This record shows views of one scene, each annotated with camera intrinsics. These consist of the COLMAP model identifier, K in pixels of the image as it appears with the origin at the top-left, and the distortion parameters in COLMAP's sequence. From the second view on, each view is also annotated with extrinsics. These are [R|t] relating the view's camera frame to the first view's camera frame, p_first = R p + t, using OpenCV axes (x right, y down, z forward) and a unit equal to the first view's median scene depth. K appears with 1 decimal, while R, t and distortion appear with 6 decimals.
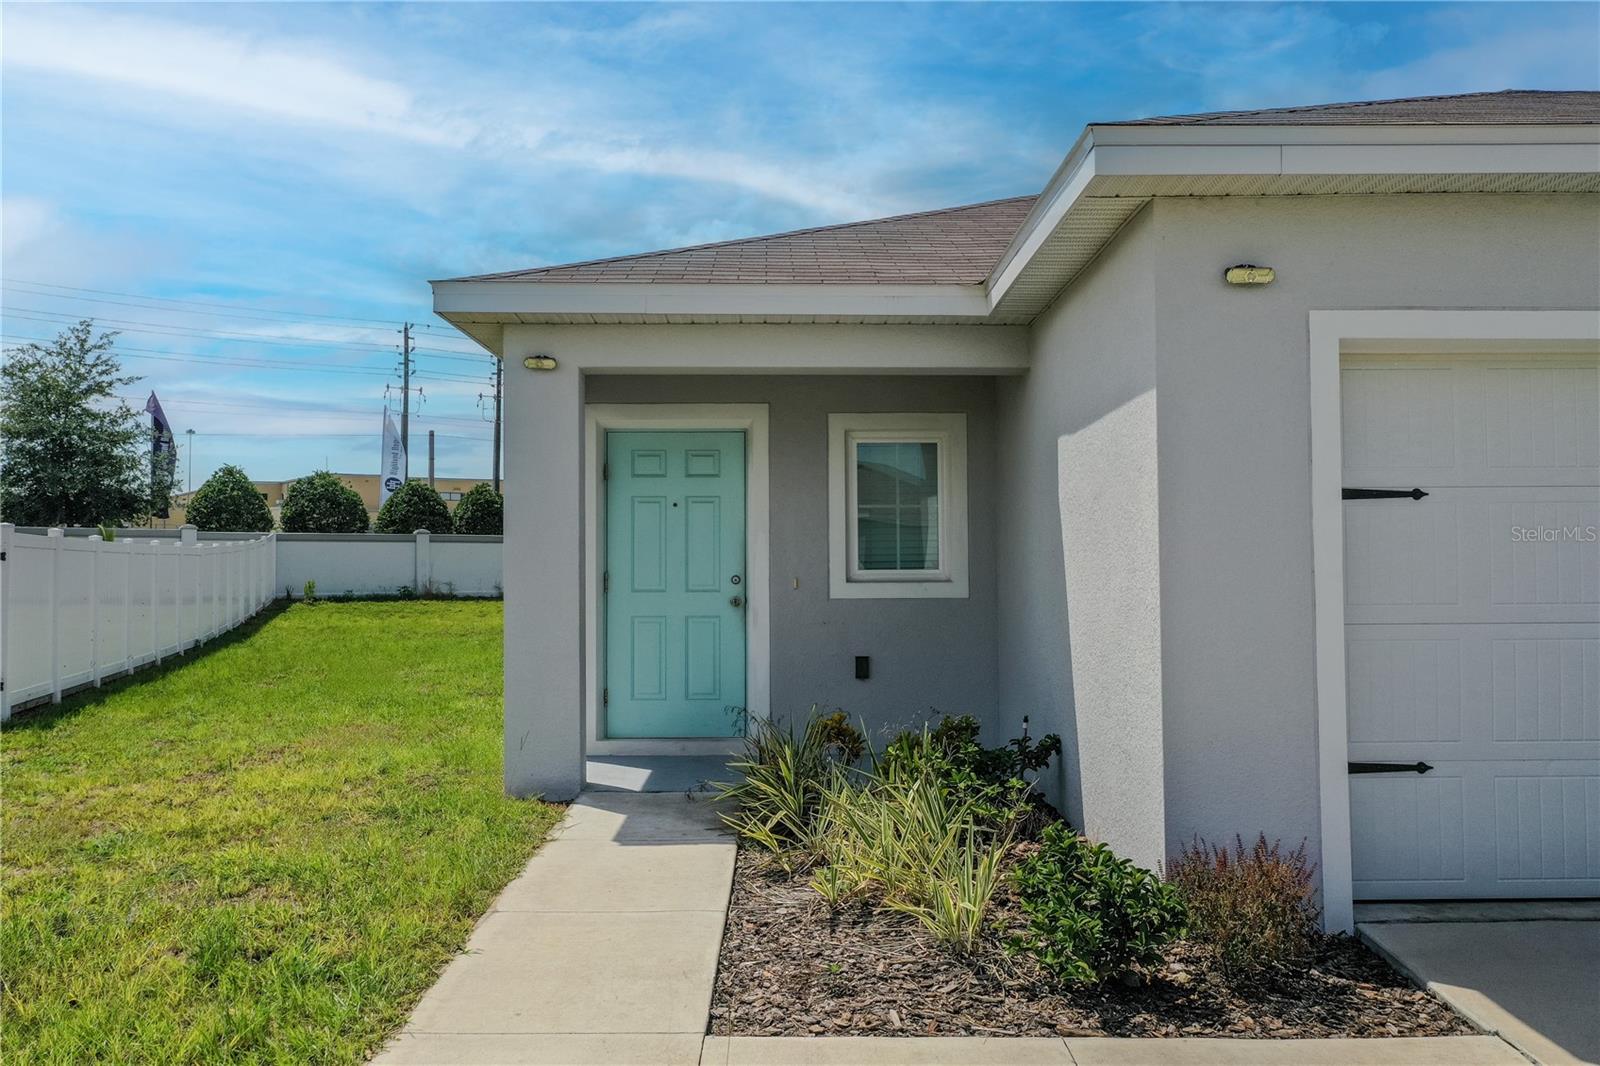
lens RADIAL K [[1284.2, 0, 804.4], [0, 1284.2, 526.6], [0, 0, 1]] dist [0.031354, -0.015584]
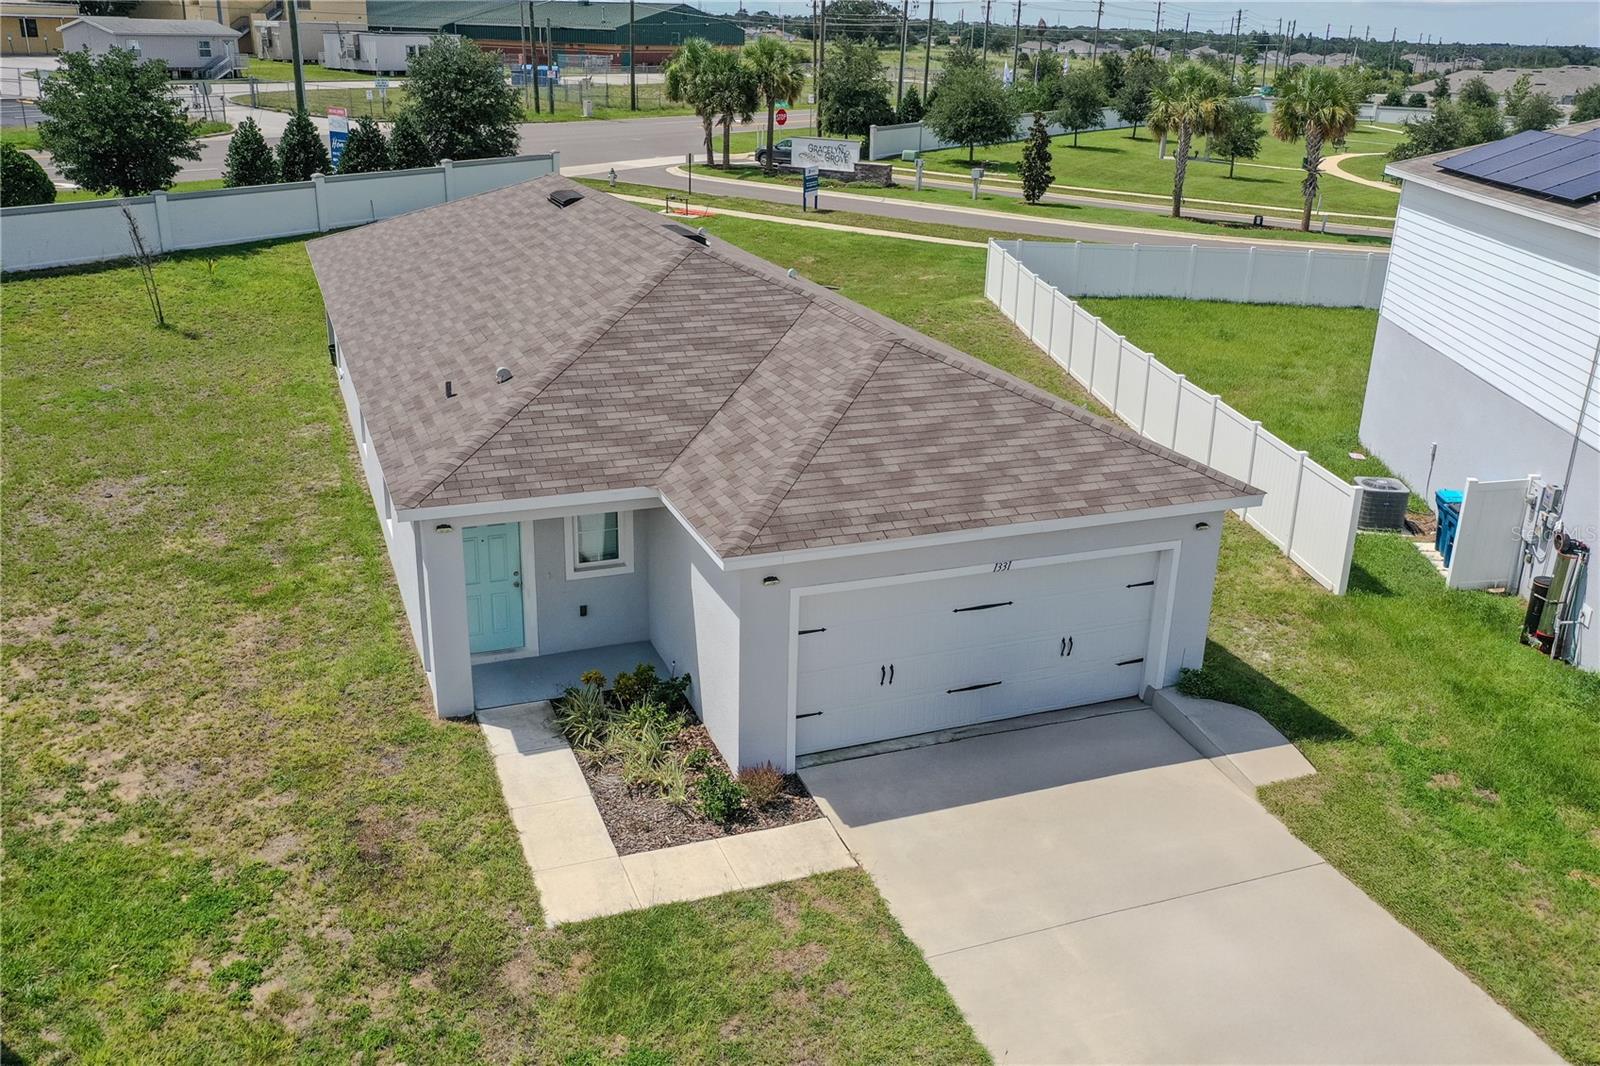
lens RADIAL K [[1341.0, 0, 794.2], [0, 1341.0, 531.8], [0, 0, 1]] dist [0.005303, 0.000573]
pose [[0.935484, -0.094842, 0.340405, -0.606325], [-0.040144, 0.928550, 0.369030, -1.378222], [-0.351082, -0.358887, 0.864836, -1.544528]]
